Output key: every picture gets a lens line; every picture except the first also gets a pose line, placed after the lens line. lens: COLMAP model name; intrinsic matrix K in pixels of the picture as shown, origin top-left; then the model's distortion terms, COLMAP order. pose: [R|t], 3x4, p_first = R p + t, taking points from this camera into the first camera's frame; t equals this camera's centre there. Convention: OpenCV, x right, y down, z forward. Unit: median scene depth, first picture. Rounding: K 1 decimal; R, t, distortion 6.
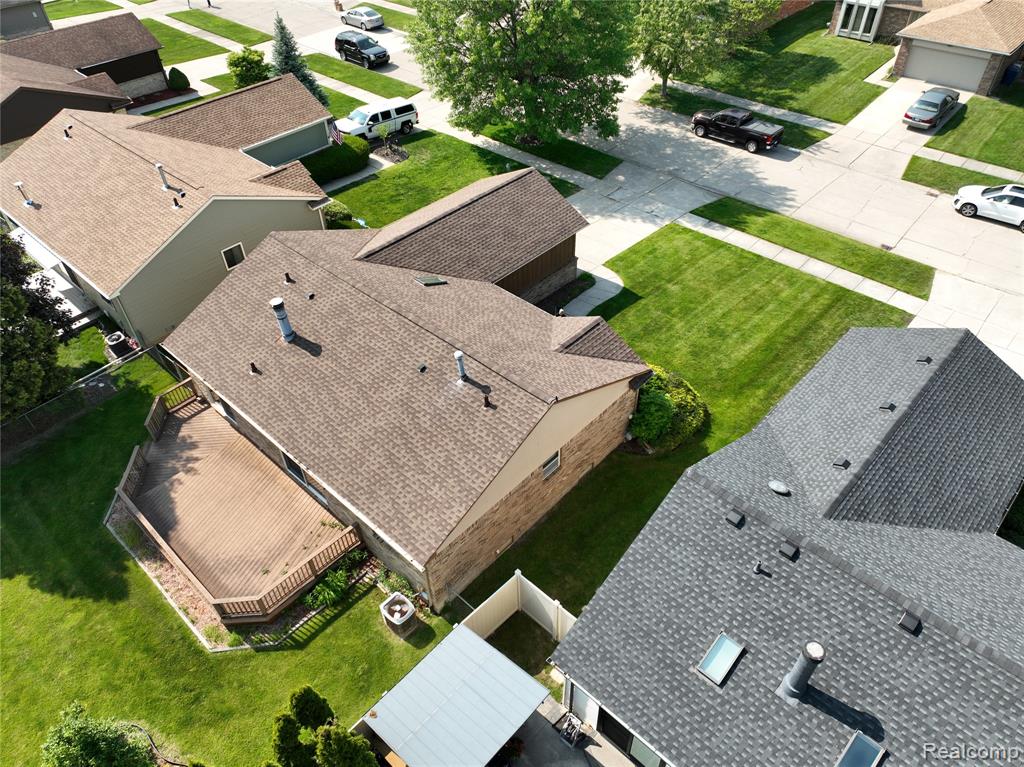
lens RADIAL K [[719.8, 0, 515.0], [0, 719.8, 382.4], [0, 0, 1]] dist [0.001564, 0.014512]
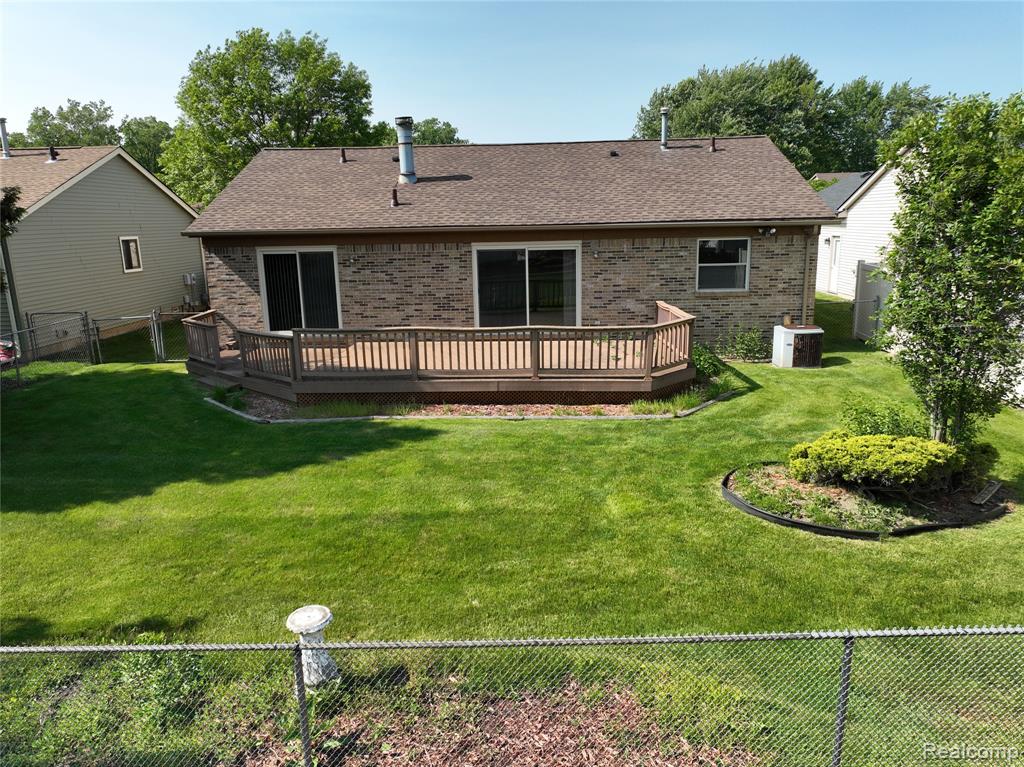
lens RADIAL K [[719.8, 0, 515.0], [0, 719.8, 382.4], [0, 0, 1]] dist [0.001564, 0.014512]
pose [[0.756703, -0.140174, 0.638554, -0.626088], [0.443364, 0.827839, -0.343672, 0.349509], [-0.480447, 0.543170, 0.688577, 0.474824]]
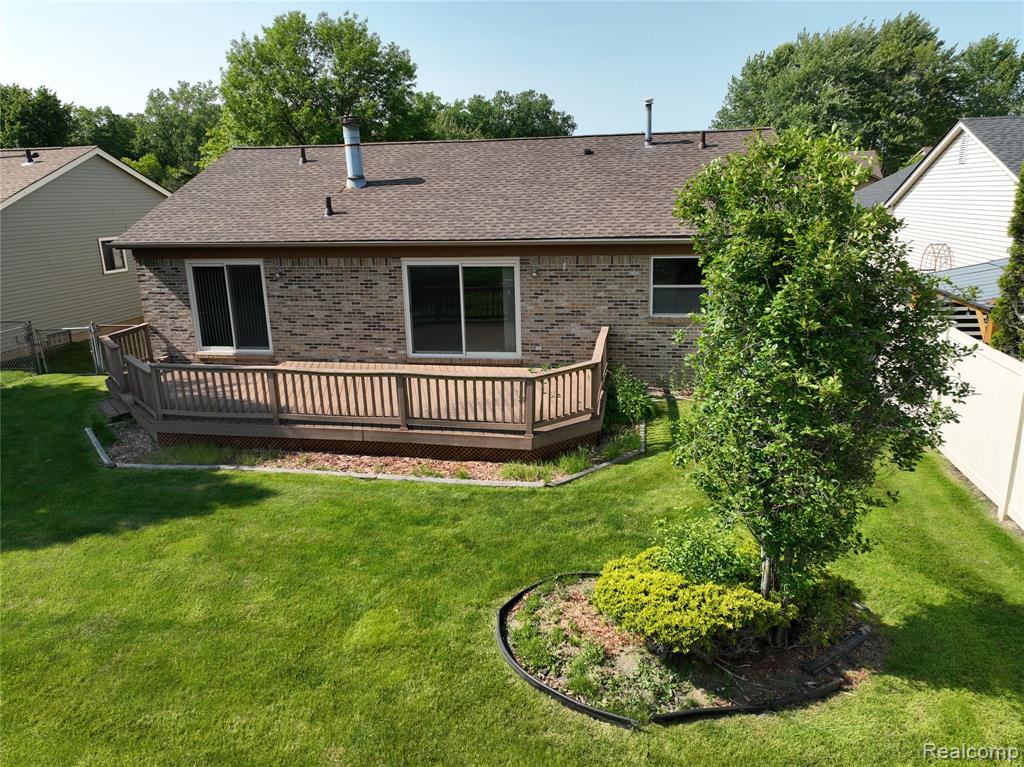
lens RADIAL K [[719.8, 0, 515.0], [0, 719.8, 382.4], [0, 0, 1]] dist [0.001564, 0.014512]
pose [[0.841837, -0.136001, 0.522316, -0.489064], [0.366615, 0.854309, -0.368443, 0.345638], [-0.396111, 0.501658, 0.769049, 0.436910]]
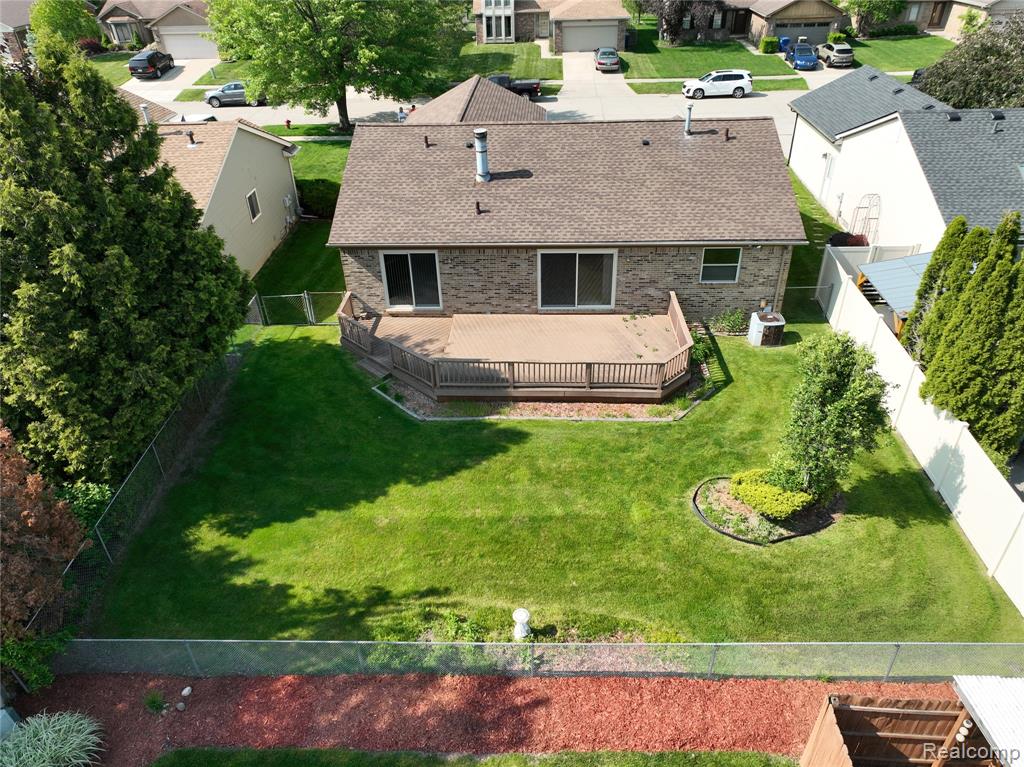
lens RADIAL K [[719.8, 0, 515.0], [0, 719.8, 382.4], [0, 0, 1]] dist [0.001564, 0.014512]
pose [[0.762722, -0.354157, 0.541135, -0.759893], [0.441984, 0.896285, -0.036378, 0.195613], [-0.472128, 0.266919, 0.840148, 0.224904]]
